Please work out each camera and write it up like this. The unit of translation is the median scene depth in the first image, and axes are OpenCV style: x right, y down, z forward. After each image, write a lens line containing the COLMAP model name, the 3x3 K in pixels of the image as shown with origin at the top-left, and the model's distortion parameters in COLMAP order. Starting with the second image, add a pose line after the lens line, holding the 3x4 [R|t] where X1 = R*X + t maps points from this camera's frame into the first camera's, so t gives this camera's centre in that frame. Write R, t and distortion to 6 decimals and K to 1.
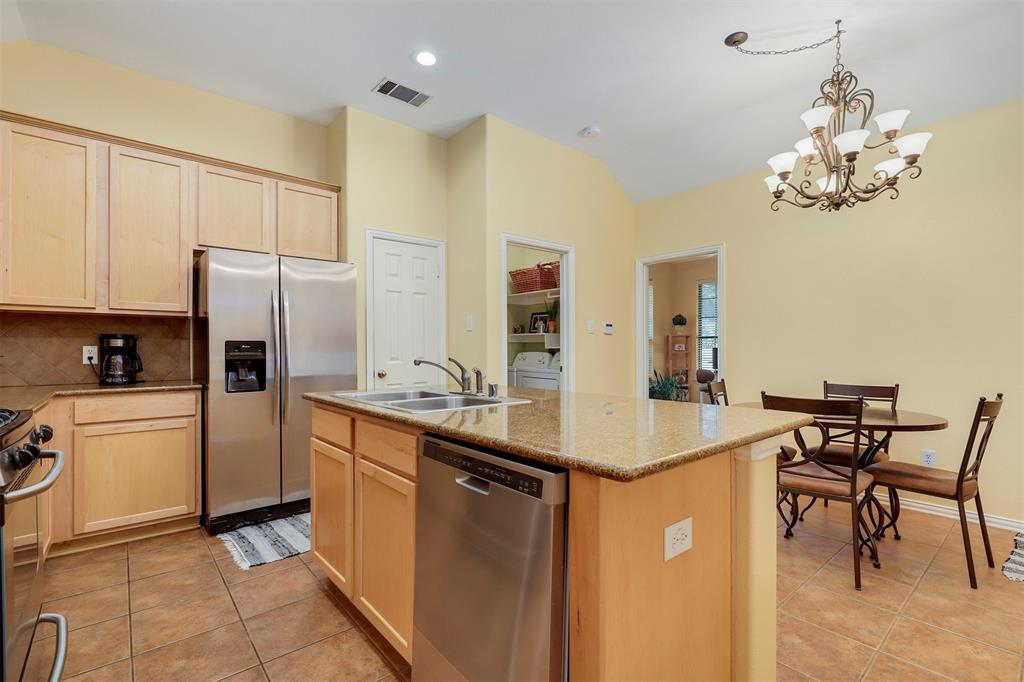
lens RADIAL K [[462.4, 0, 512.0], [0, 462.4, 341.0], [0, 0, 1]] dist [0.000679, -0.000241]
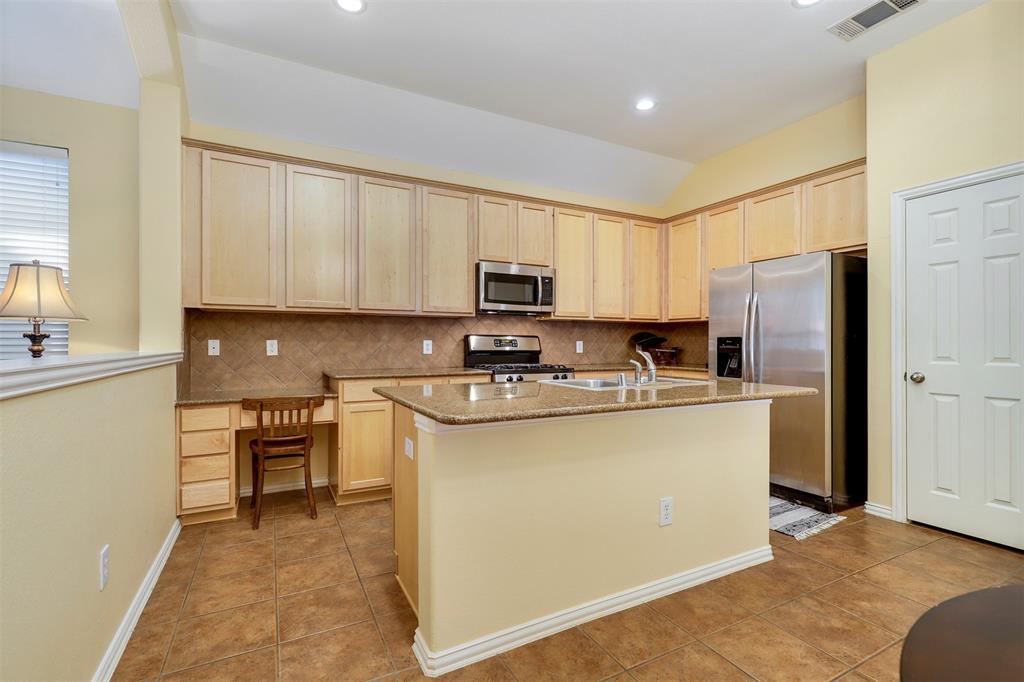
lens RADIAL K [[464.7, 0, 512.0], [0, 464.7, 341.0], [0, 0, 1]] dist [0.000803, 0.000152]
pose [[-0.204956, -0.002786, -0.978767, 0.810501], [0.010372, 0.999934, -0.005018, 0.012268], [0.978716, -0.011180, -0.204914, 0.694203]]
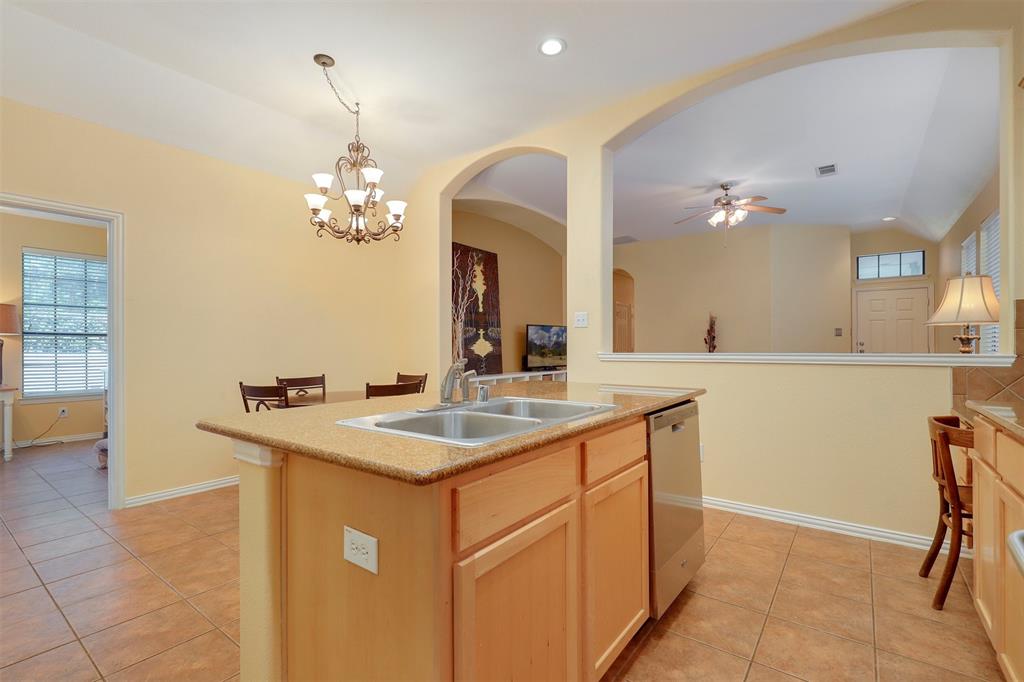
lens RADIAL K [[464.2, 0, 514.3], [0, 464.2, 344.8], [0, 0, 1]] dist [0.000980, -0.000229]
pose [[-0.235197, 0.003852, 0.971940, -0.678745], [-0.005705, 0.999969, -0.005343, 0.014253], [-0.971931, -0.006801, -0.235168, 0.823281]]
